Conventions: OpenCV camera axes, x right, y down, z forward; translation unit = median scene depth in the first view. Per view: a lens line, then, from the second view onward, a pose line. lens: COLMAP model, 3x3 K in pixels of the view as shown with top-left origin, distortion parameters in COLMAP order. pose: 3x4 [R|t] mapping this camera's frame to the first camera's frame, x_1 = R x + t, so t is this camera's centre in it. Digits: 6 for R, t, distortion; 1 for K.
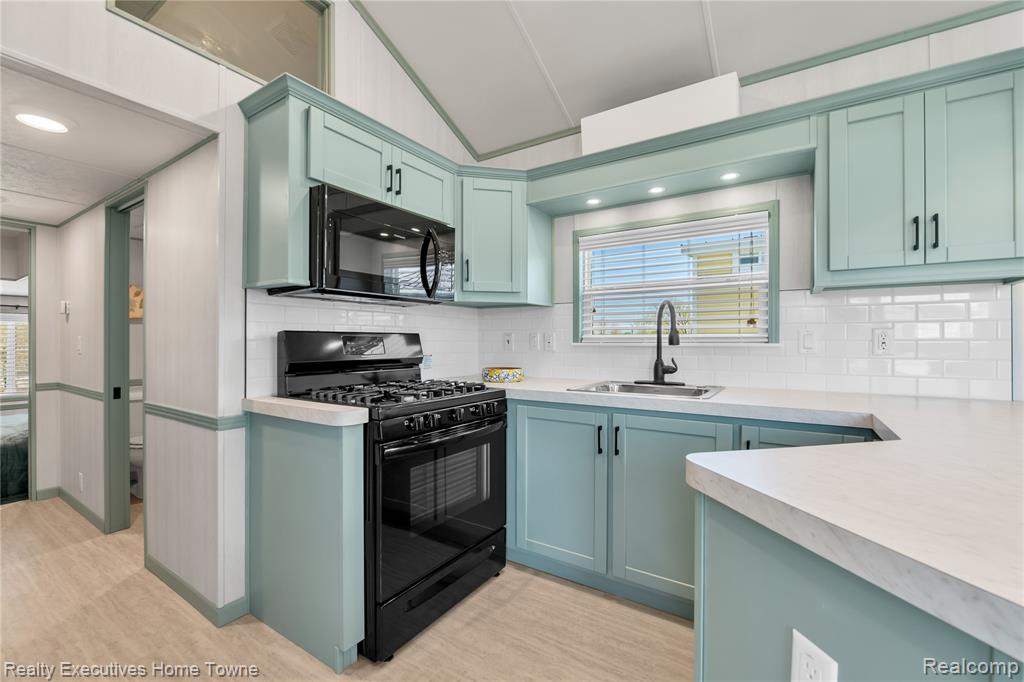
lens RADIAL K [[423.3, 0, 512.0], [0, 423.3, 341.0], [0, 0, 1]] dist [0.003828, 0.000528]
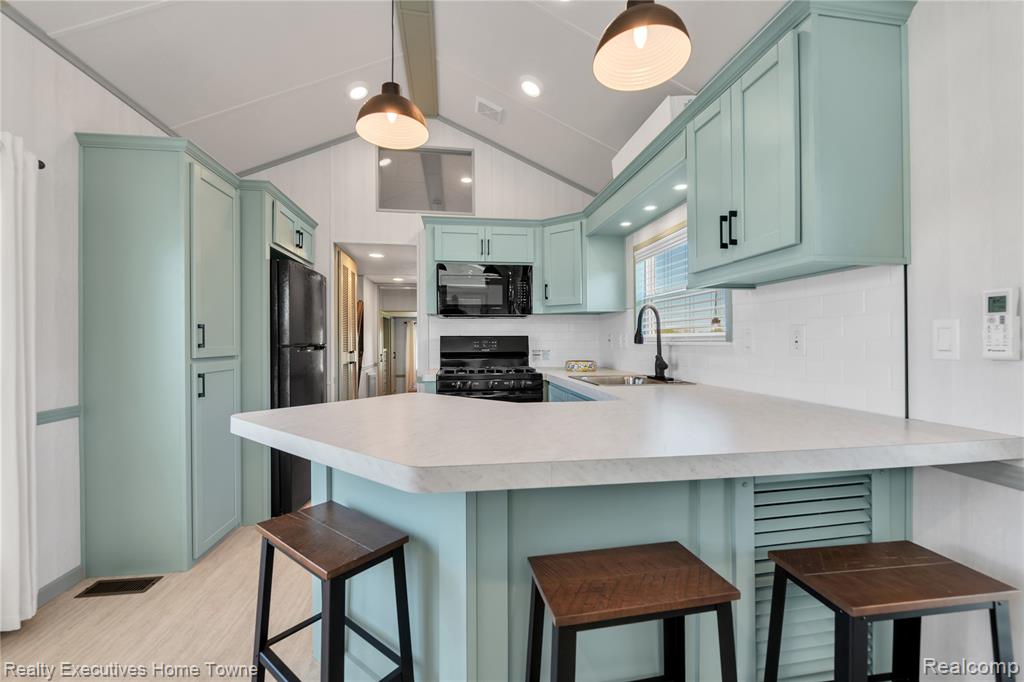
lens RADIAL K [[422.3, 0, 507.2], [0, 422.3, 338.3], [0, 0, 1]] dist [0.002174, -0.000312]
pose [[0.643089, -0.006043, -0.765767, 1.013859], [0.003548, 0.999982, -0.004912, -0.001080], [0.765783, 0.000442, 0.643099, -0.031592]]
